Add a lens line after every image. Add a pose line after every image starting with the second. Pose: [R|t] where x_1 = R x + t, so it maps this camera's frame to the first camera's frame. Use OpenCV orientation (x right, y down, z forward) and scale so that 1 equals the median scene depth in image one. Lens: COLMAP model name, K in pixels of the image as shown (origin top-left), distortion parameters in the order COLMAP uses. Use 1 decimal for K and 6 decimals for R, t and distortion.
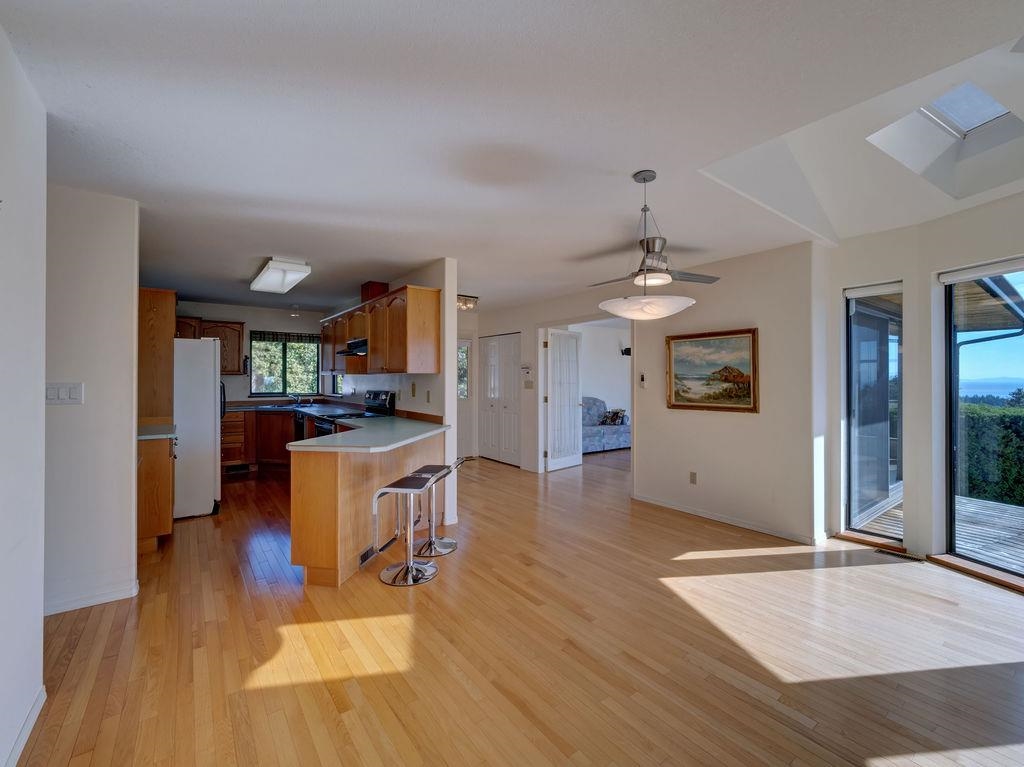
lens RADIAL K [[445.6, 0, 511.0], [0, 445.6, 379.5], [0, 0, 1]] dist [-0.025428, -0.000010]
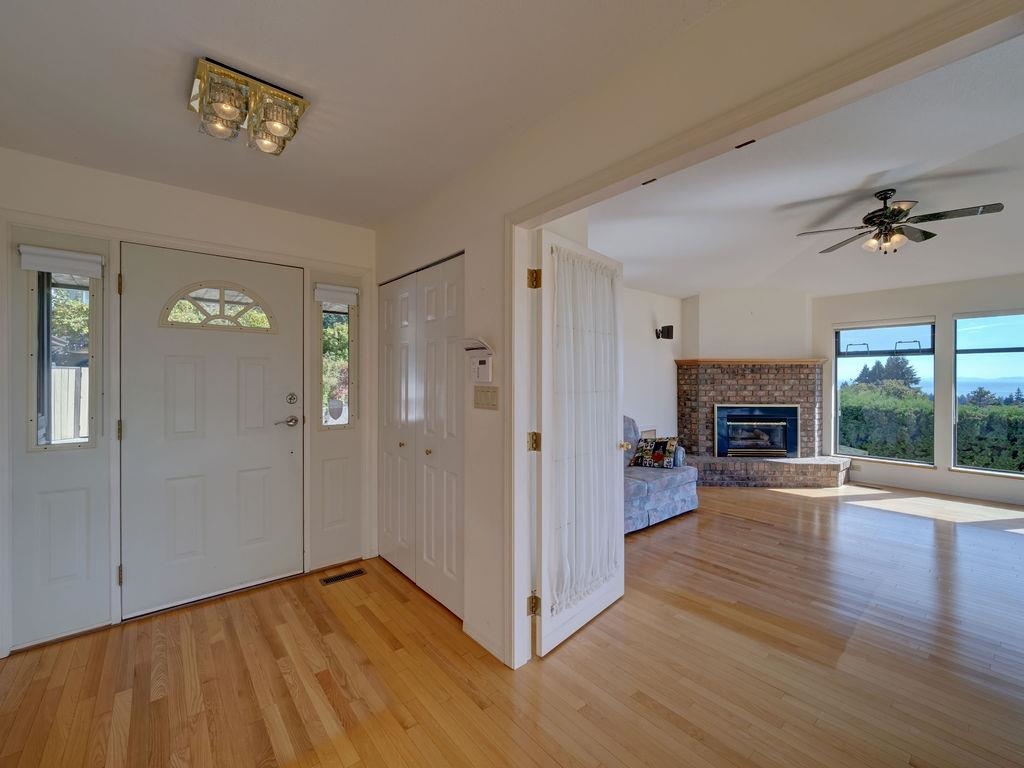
lens RADIAL K [[448.5, 0, 512.0], [0, 448.5, 384.0], [0, 0, 1]] dist [0.000367, -0.000261]
pose [[0.998635, 0.000096, 0.052238, 0.042194], [-0.000783, 0.999913, 0.013143, -0.003299], [-0.052232, -0.013166, 0.998548, 0.651930]]
